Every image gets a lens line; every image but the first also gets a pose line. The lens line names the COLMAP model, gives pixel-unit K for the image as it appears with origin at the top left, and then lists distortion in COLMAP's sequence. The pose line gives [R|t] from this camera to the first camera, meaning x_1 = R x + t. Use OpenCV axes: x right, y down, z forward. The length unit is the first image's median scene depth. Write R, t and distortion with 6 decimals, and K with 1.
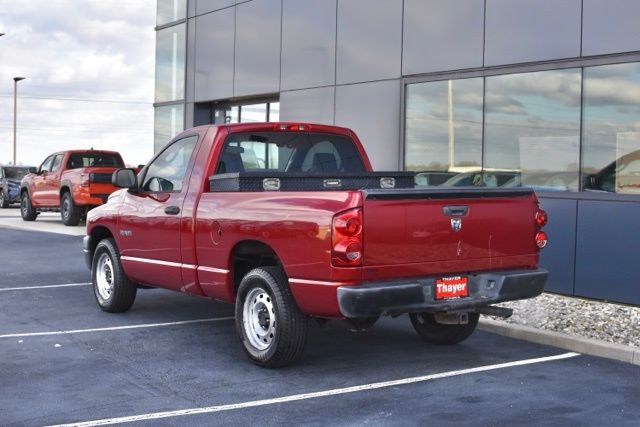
lens RADIAL K [[983.8, 0, 320.0], [0, 983.8, 213.5], [0, 0, 1]] dist [-0.152549, 0.073313]
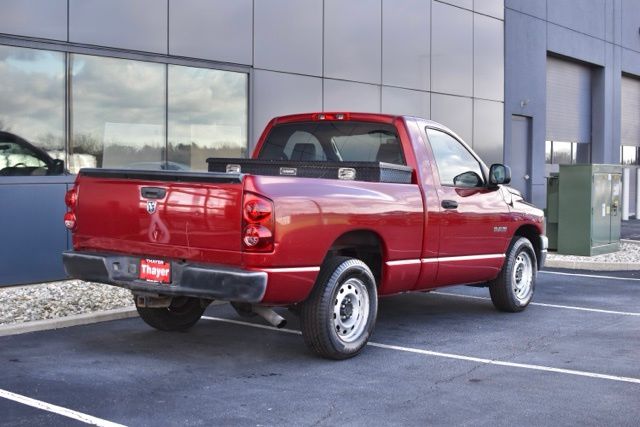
lens RADIAL K [[983.8, 0, 320.0], [0, 983.8, 213.5], [0, 0, 1]] dist [-0.152549, 0.073313]
pose [[0.346976, 0.056088, -0.936196, 0.927888], [-0.073091, 0.996791, 0.032629, -0.022374], [0.935022, 0.057106, 0.349962, 0.667038]]
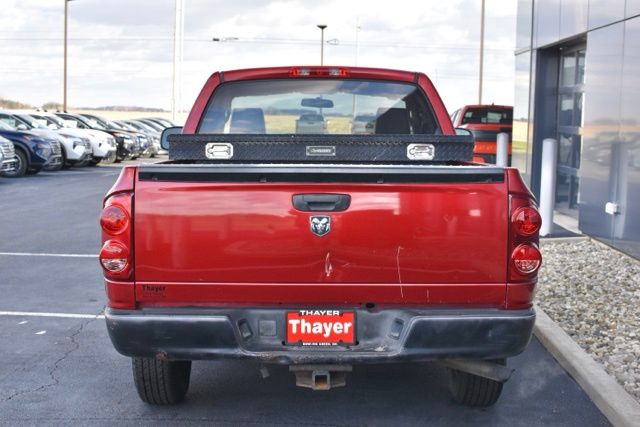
lens RADIAL K [[983.8, 0, 320.0], [0, 983.8, 213.5], [0, 0, 1]] dist [-0.152549, 0.073313]
pose [[0.832533, 0.055564, -0.551181, 0.387792], [-0.030640, 0.998053, 0.054334, -0.023678], [0.553127, -0.028346, 0.832615, 0.406868]]
